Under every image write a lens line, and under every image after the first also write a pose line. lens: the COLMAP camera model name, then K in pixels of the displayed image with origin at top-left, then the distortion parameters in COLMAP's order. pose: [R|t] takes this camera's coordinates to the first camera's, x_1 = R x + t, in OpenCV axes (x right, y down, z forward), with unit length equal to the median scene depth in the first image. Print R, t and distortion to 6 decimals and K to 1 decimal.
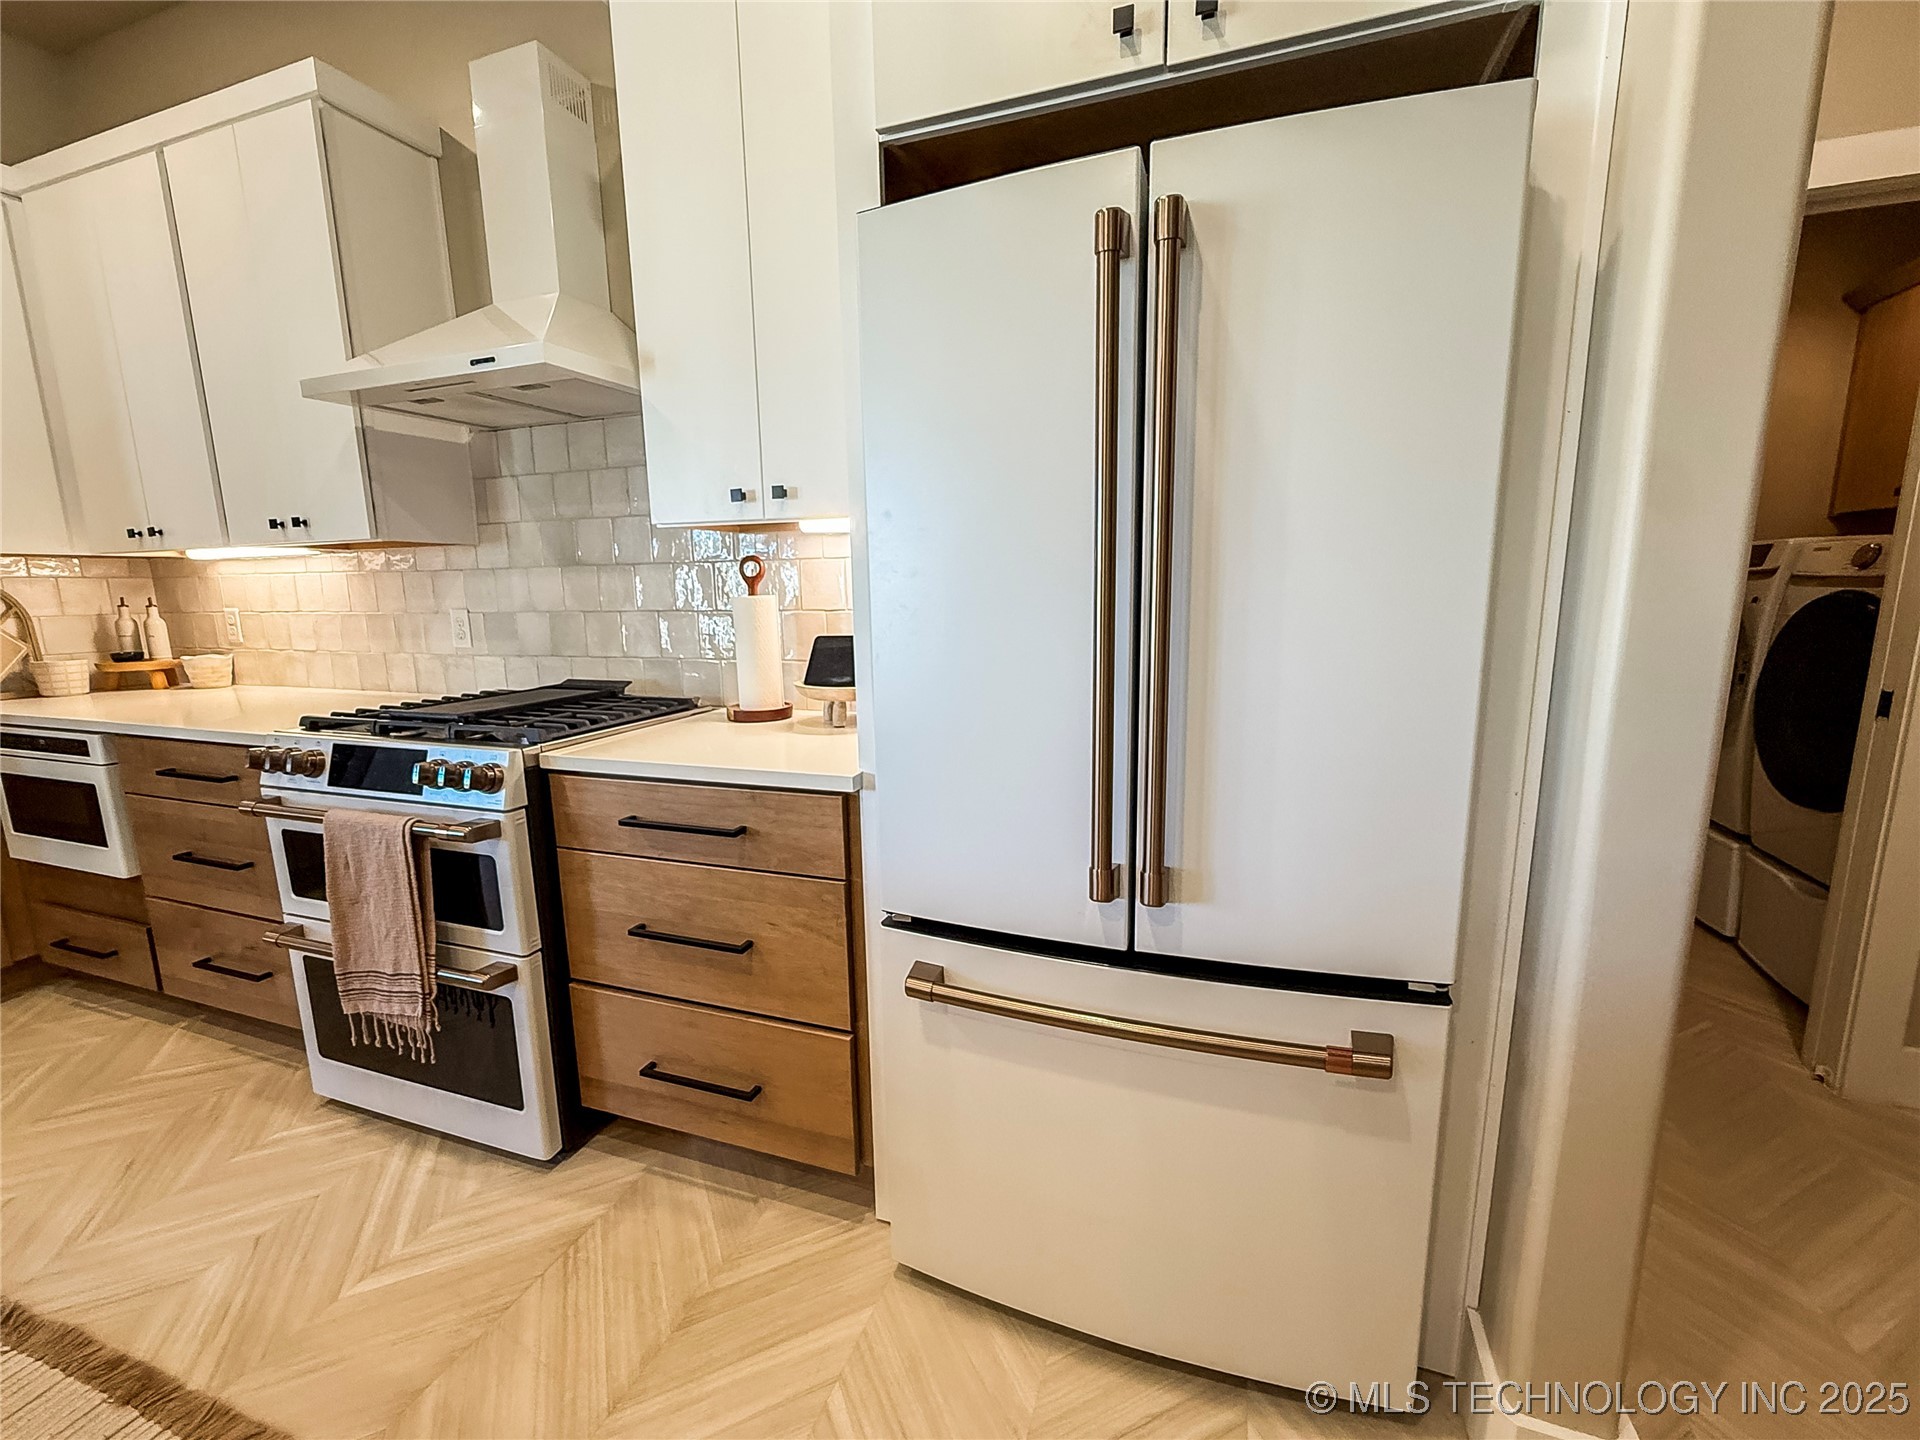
lens RADIAL K [[770.4, 0, 951.6], [0, 770.4, 720.6], [0, 0, 1]] dist [0.002659, -0.002016]
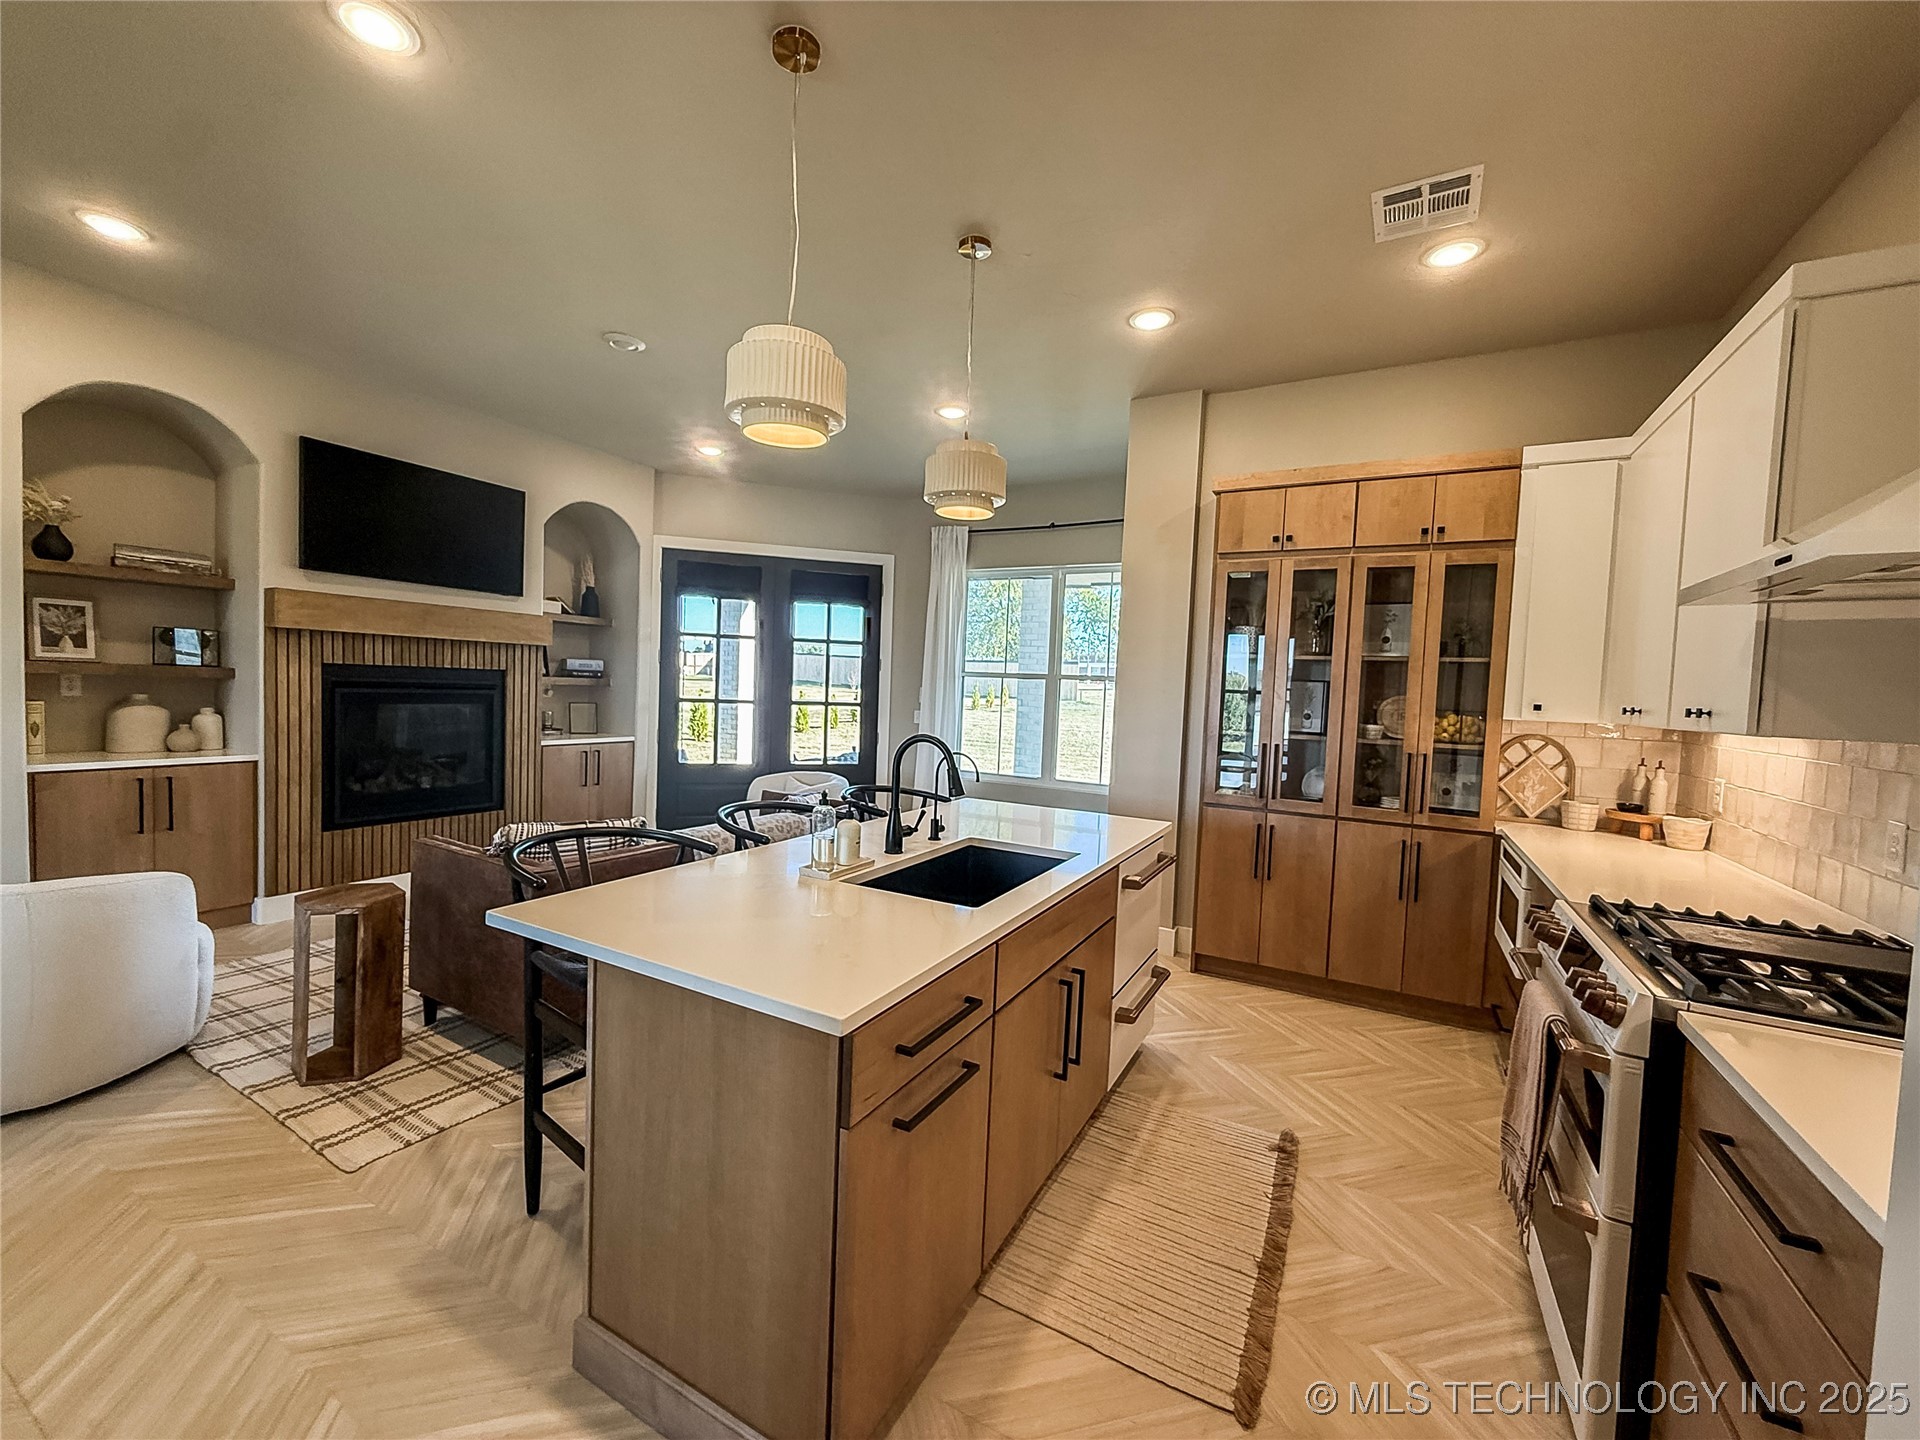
lens RADIAL K [[770.4, 0, 955.4], [0, 770.4, 717.6], [0, 0, 1]] dist [0.002659, -0.002016]
pose [[-0.163874, 0.048389, -0.985294, 0.319253], [-0.205561, 0.975196, 0.082082, -0.132867], [0.964826, 0.215989, -0.149862, 0.204105]]
